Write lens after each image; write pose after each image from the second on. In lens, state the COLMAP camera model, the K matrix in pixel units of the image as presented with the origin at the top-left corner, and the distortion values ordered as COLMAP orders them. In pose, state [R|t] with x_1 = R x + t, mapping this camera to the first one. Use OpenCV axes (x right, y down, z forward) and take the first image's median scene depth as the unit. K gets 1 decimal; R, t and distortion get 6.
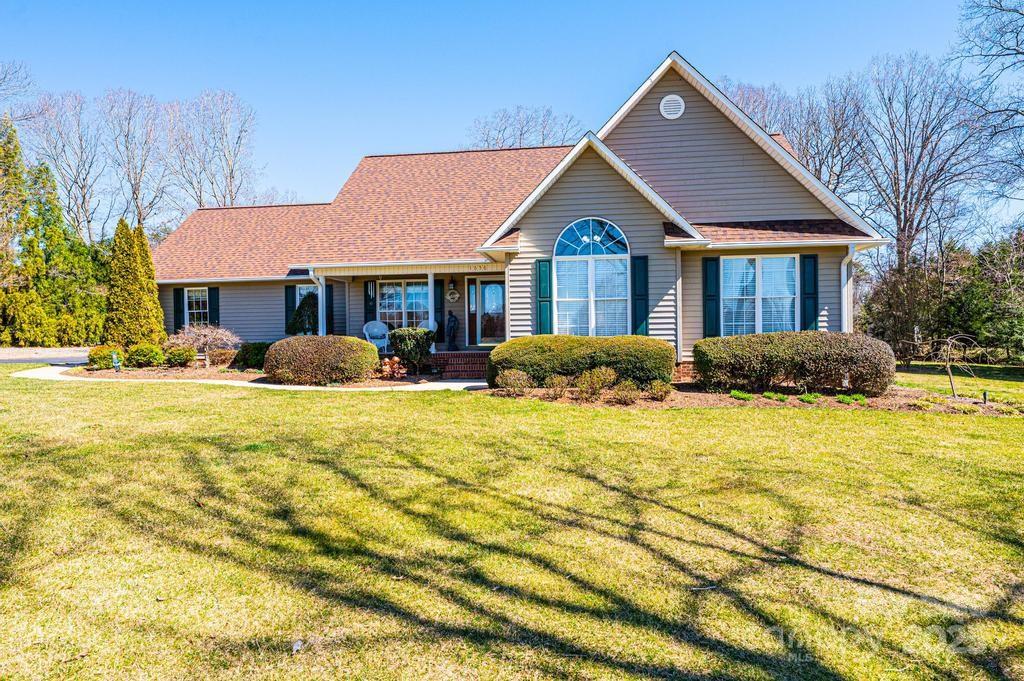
lens RADIAL K [[624.4, 0, 508.7], [0, 624.4, 345.1], [0, 0, 1]] dist [-0.001843, 0.001559]
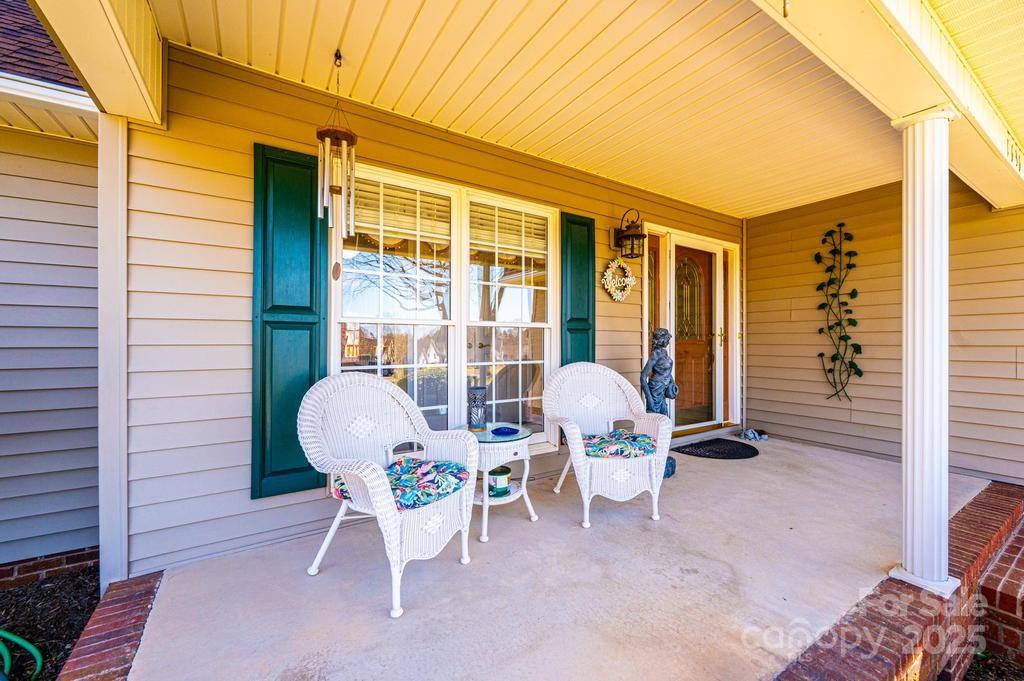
lens RADIAL K [[411.8, 0, 515.6], [0, 411.8, 339.6], [0, 0, 1]] dist [-0.000329, 0.000133]
pose [[0.759726, 0.015471, 0.650060, -0.334855], [-0.000017, 0.999717, -0.023773, -0.060083], [-0.650244, 0.018050, 0.759511, 1.159646]]
